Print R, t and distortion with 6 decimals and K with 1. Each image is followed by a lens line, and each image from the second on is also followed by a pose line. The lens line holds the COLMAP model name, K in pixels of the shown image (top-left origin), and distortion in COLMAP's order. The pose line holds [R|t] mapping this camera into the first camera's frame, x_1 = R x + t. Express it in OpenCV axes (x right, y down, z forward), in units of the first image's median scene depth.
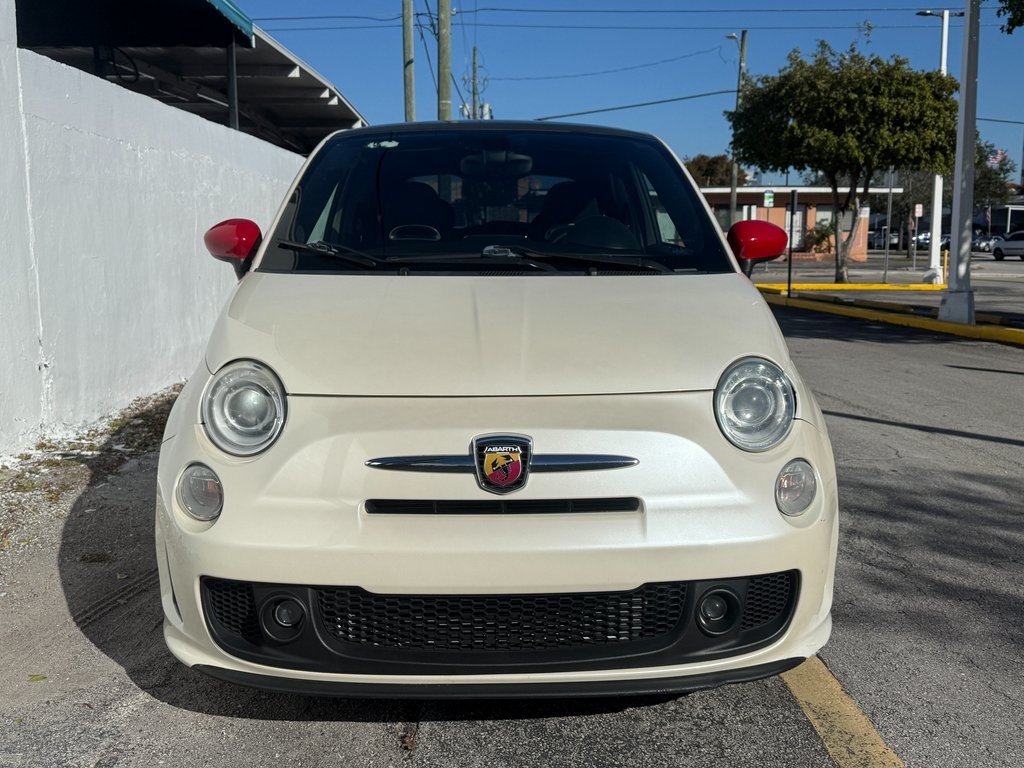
lens RADIAL K [[1015.7, 0, 517.0], [0, 1015.7, 385.6], [0, 0, 1]] dist [0.037123, 0.000000]
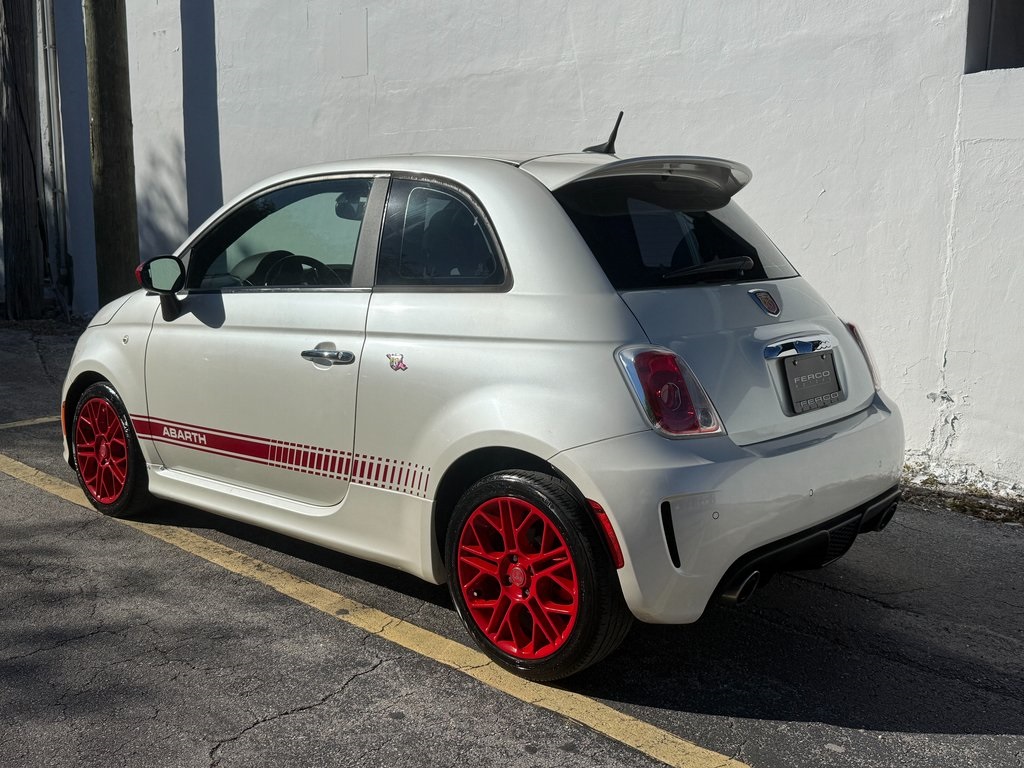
lens RADIAL K [[1015.7, 0, 517.4], [0, 1015.7, 390.1], [0, 0, 1]] dist [0.037123, 0.000000]
pose [[-0.687510, 0.108780, -0.717981, 0.215770], [-0.113475, 0.960477, 0.254179, -0.095348], [0.717254, 0.256223, -0.647994, 0.557089]]
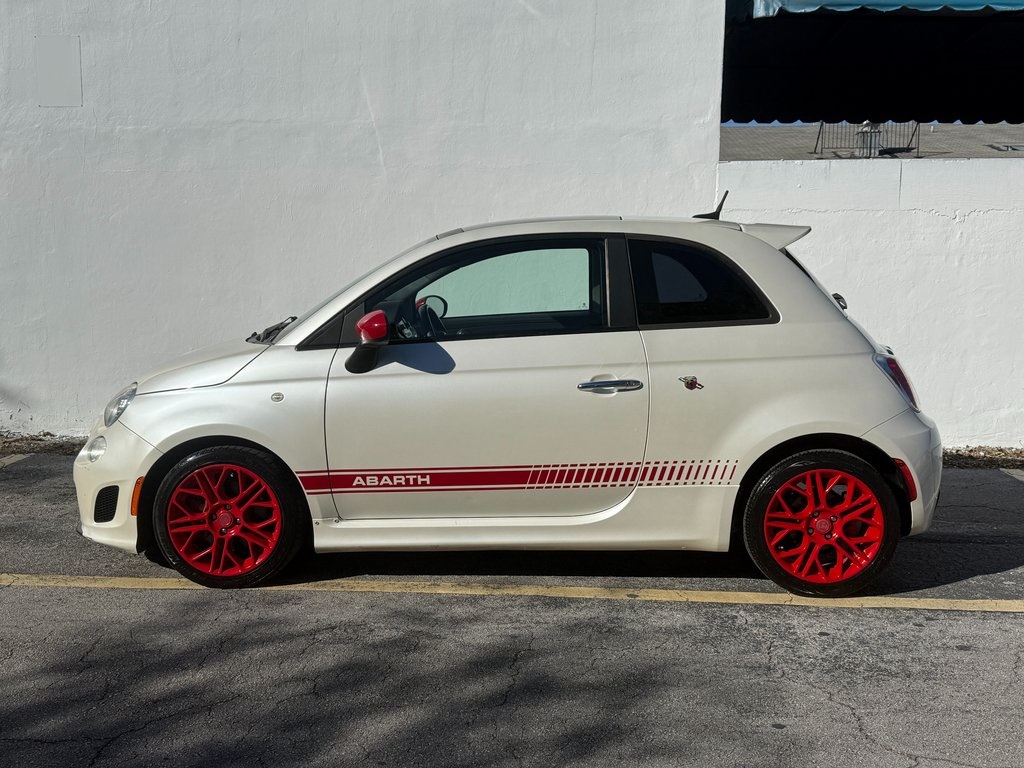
lens RADIAL K [[1015.7, 0, 509.0], [0, 1015.7, 392.9], [0, 0, 1]] dist [0.037123, 0.000000]
pose [[-0.070375, 0.123747, -0.989815, 0.376538], [-0.145552, 0.980382, 0.132916, -0.065856], [0.986844, 0.153424, -0.050983, 0.330800]]
